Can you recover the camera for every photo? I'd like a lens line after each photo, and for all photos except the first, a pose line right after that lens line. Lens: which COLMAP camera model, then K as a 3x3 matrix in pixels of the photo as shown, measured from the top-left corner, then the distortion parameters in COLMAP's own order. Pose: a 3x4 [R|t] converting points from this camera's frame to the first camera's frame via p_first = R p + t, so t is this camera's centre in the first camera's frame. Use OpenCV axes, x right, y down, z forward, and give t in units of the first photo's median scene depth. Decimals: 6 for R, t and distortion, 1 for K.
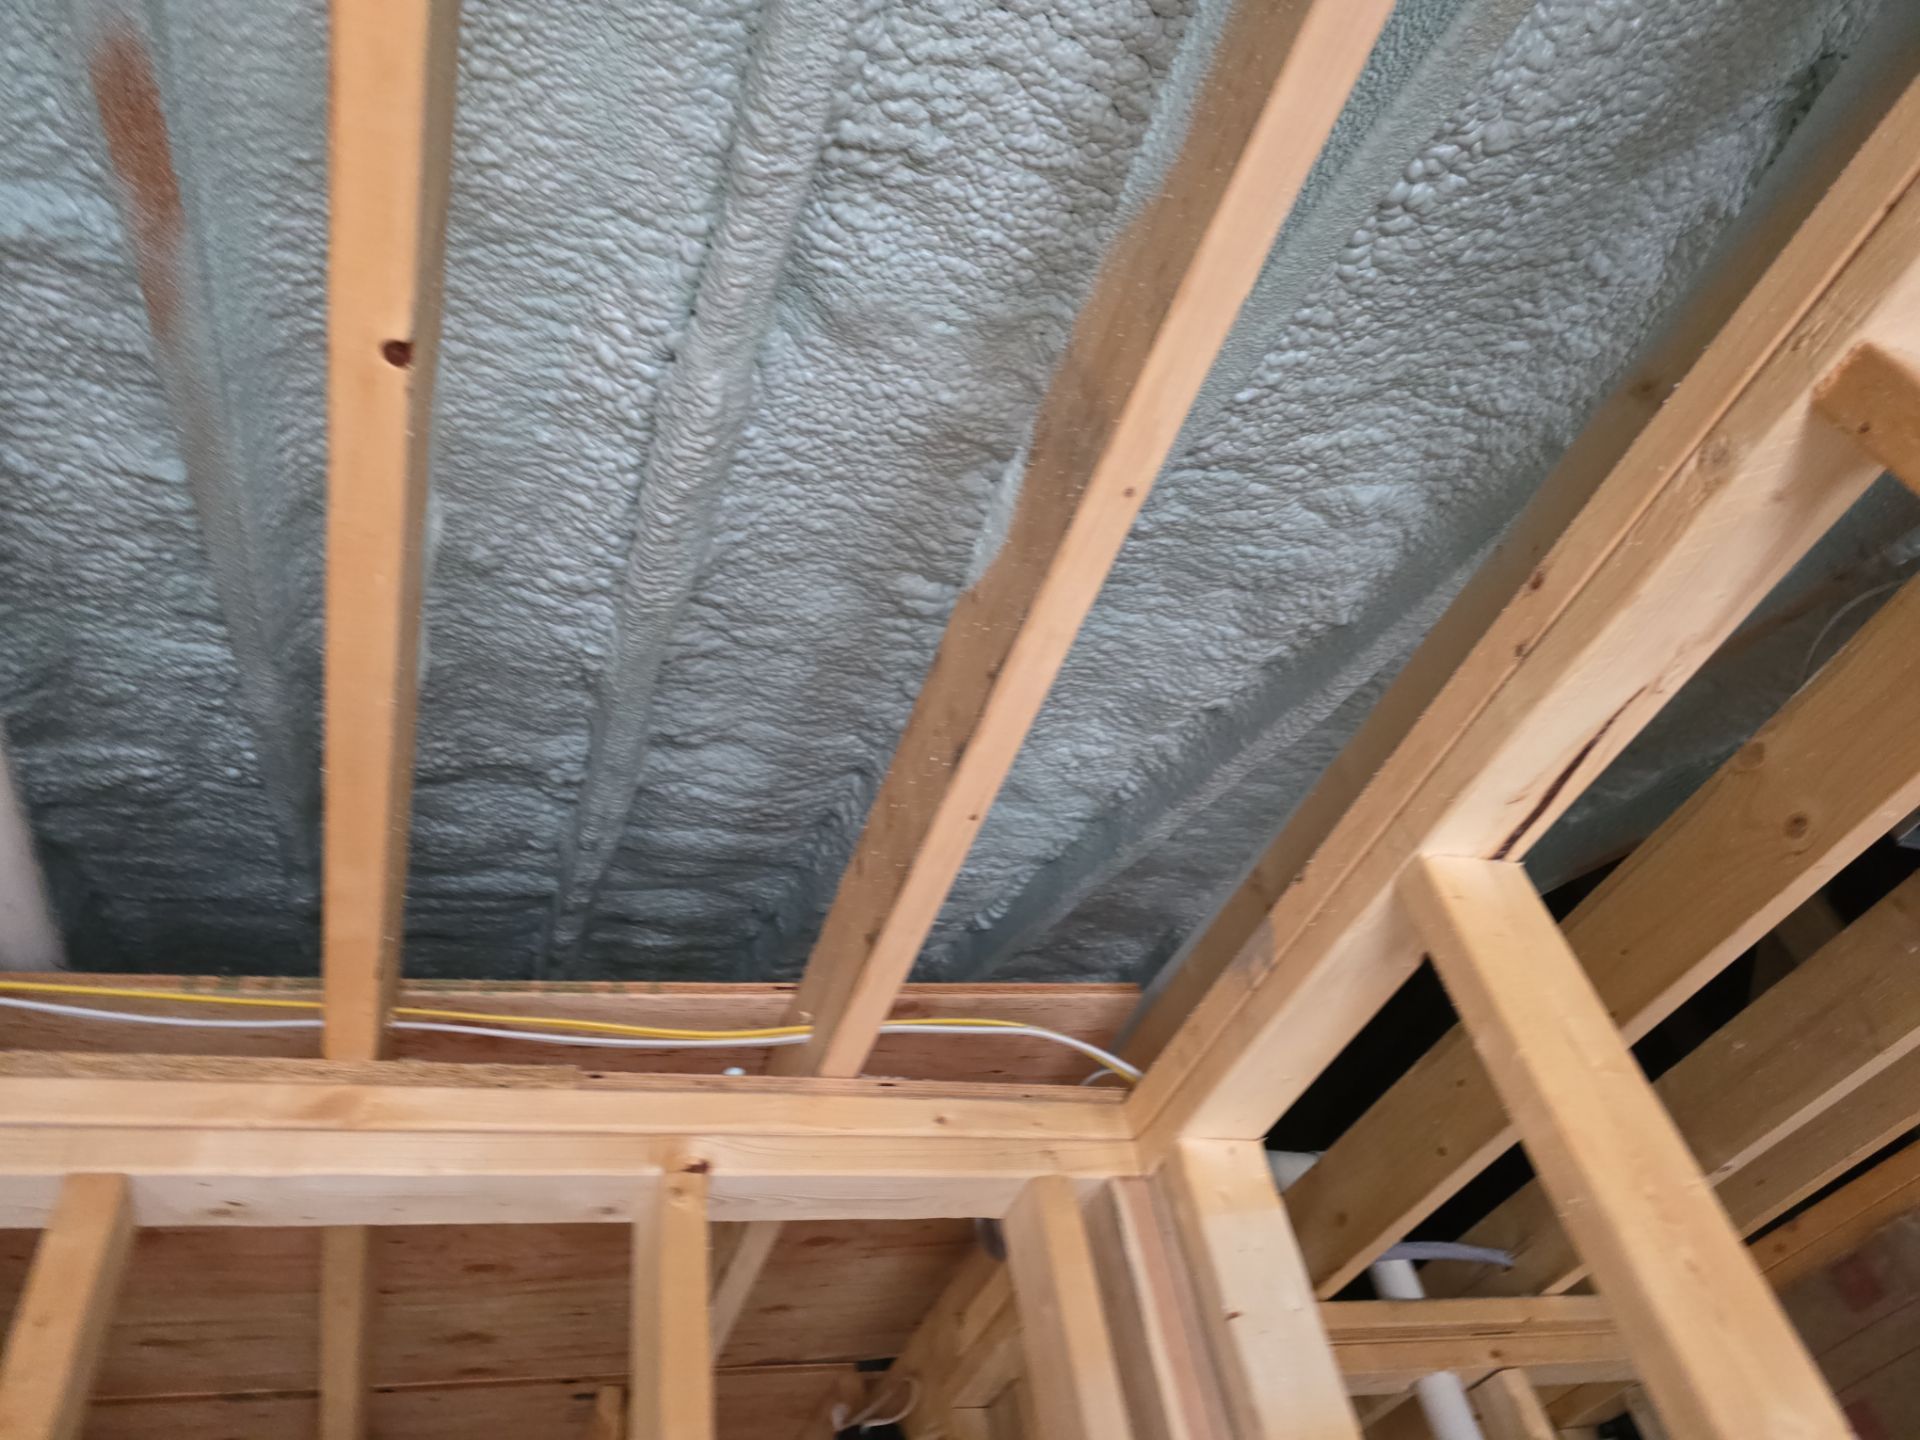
lens RADIAL K [[1282.8, 0, 978.5], [0, 1282.8, 720.0], [0, 0, 1]] dist [0.068364, -0.067467]
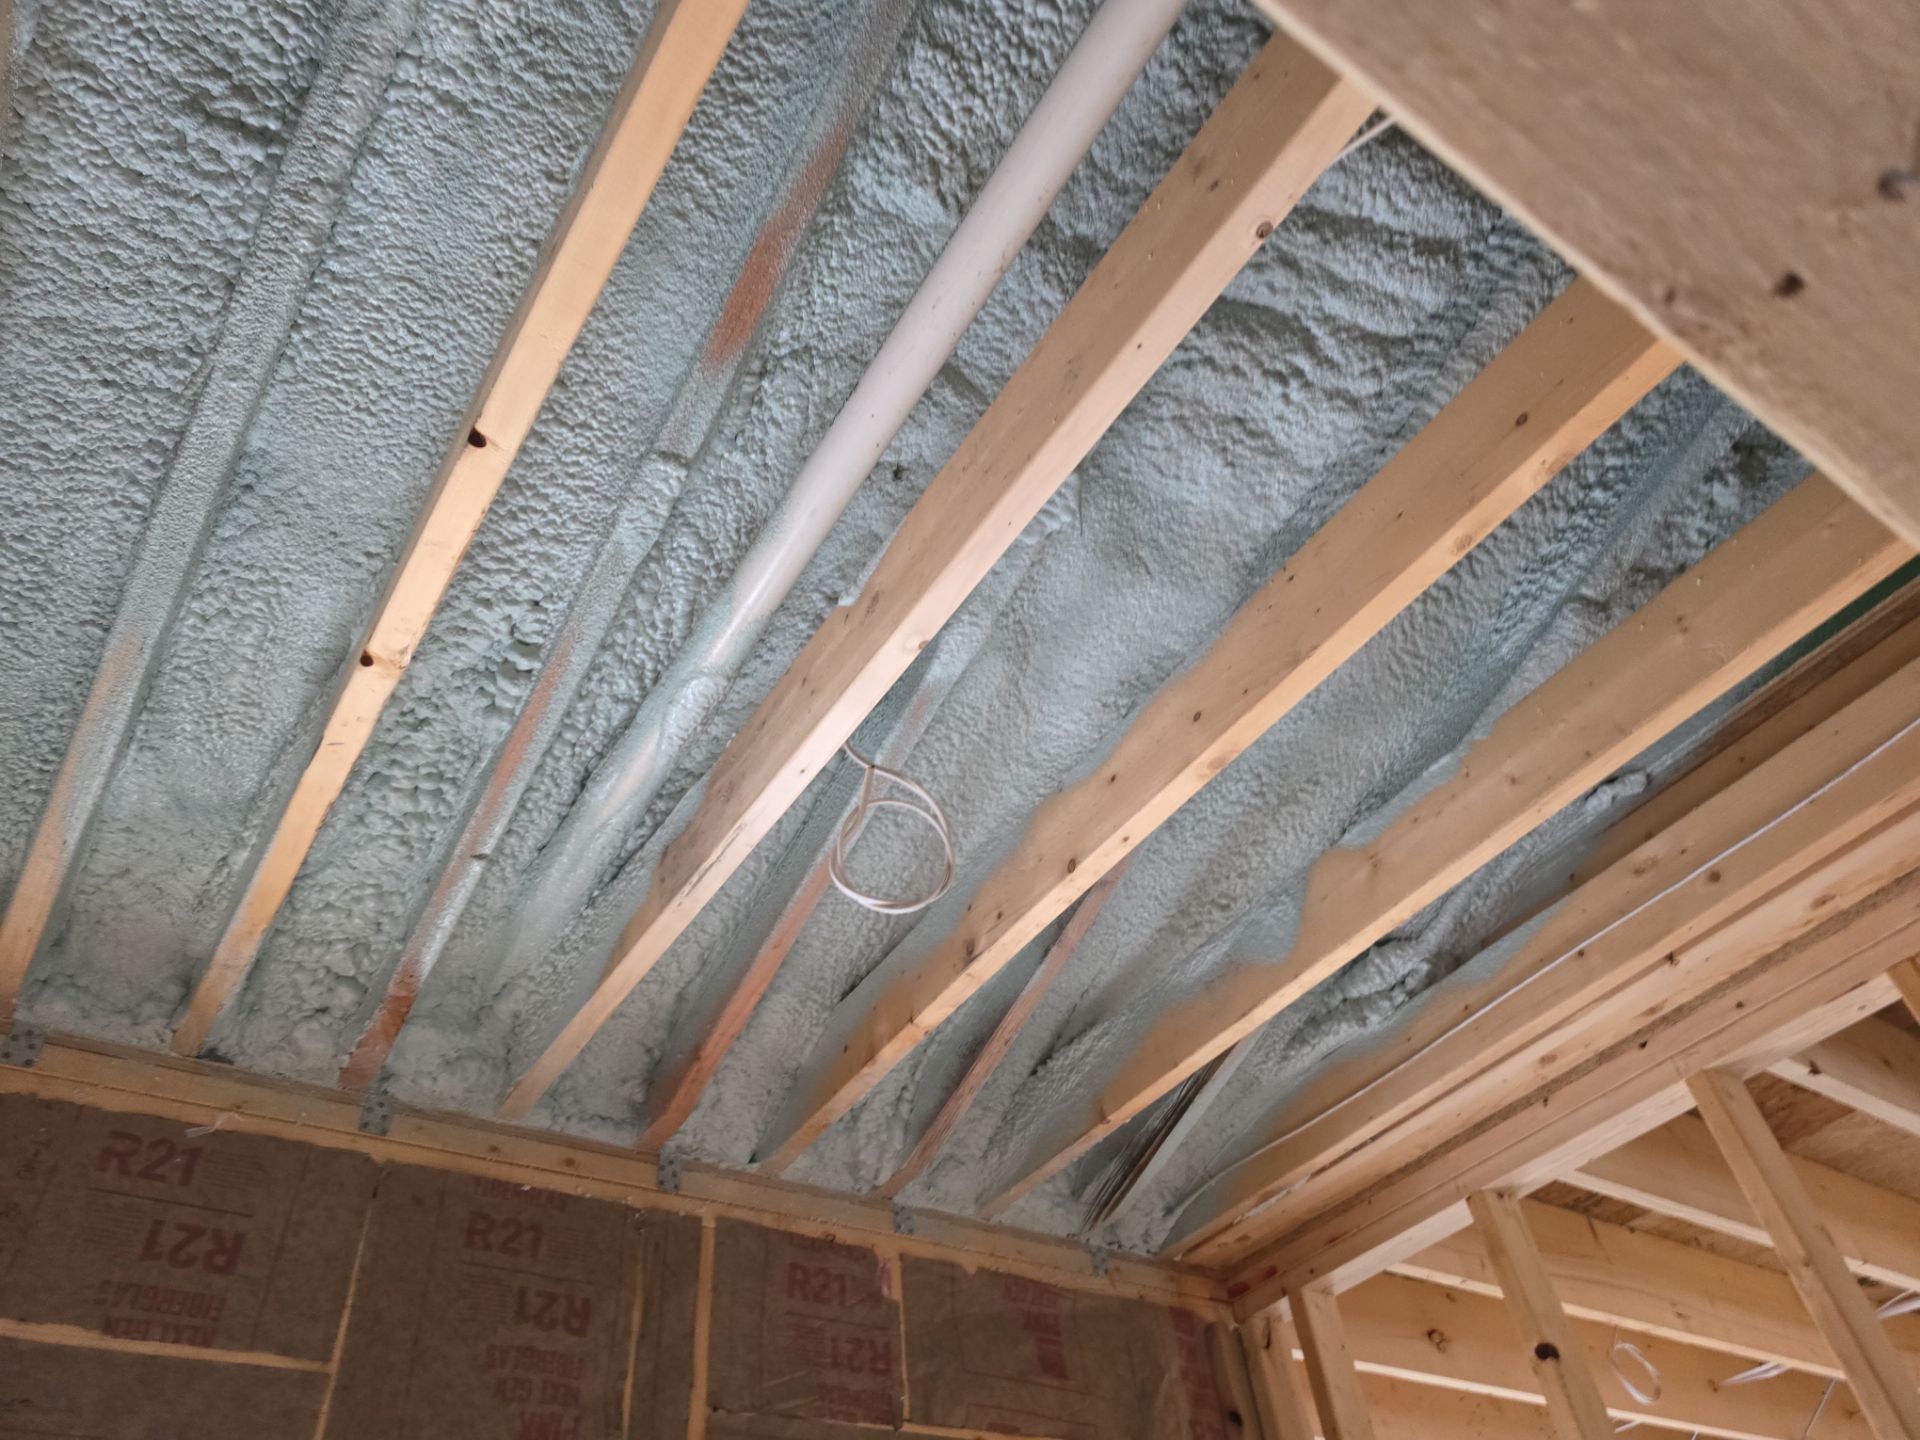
lens RADIAL K [[1282.9, 0, 960.0], [0, 1282.9, 720.0], [0, 0, 1]] dist [0.078179, -0.067600]
pose [[-0.932798, -0.013273, -0.360155, -0.200874], [0.360145, 0.003202, -0.932891, 0.708046], [0.013535, -0.999907, 0.001794, 0.300517]]
